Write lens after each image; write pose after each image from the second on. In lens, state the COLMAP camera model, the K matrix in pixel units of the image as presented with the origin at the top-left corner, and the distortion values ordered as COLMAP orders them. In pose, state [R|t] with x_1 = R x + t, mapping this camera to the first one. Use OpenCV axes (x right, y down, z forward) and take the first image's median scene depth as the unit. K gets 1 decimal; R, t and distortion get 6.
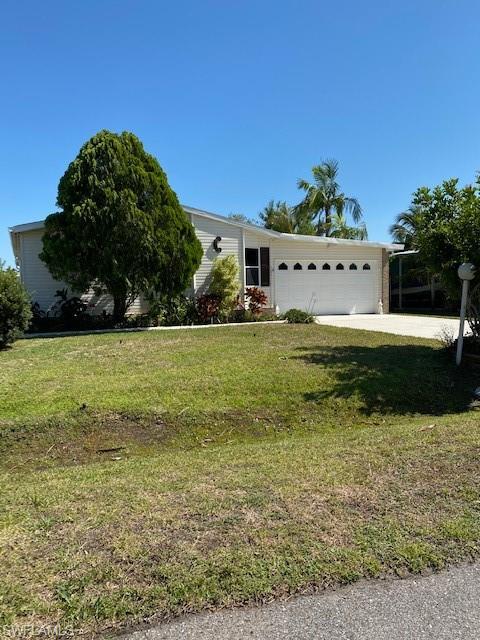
lens RADIAL K [[487.7, 0, 240.0], [0, 487.7, 320.7], [0, 0, 1]] dist [0.032160, -0.057849]
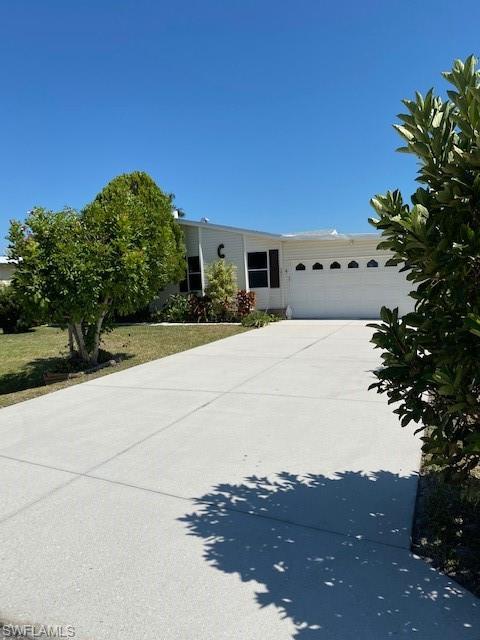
lens RADIAL K [[487.7, 0, 240.1], [0, 487.7, 318.7], [0, 0, 1]] dist [0.032160, -0.057849]
pose [[0.681687, 0.036290, -0.730744, 0.752068], [-0.029834, 0.999317, 0.021797, -0.026655], [0.731036, 0.006942, 0.682304, 0.256282]]
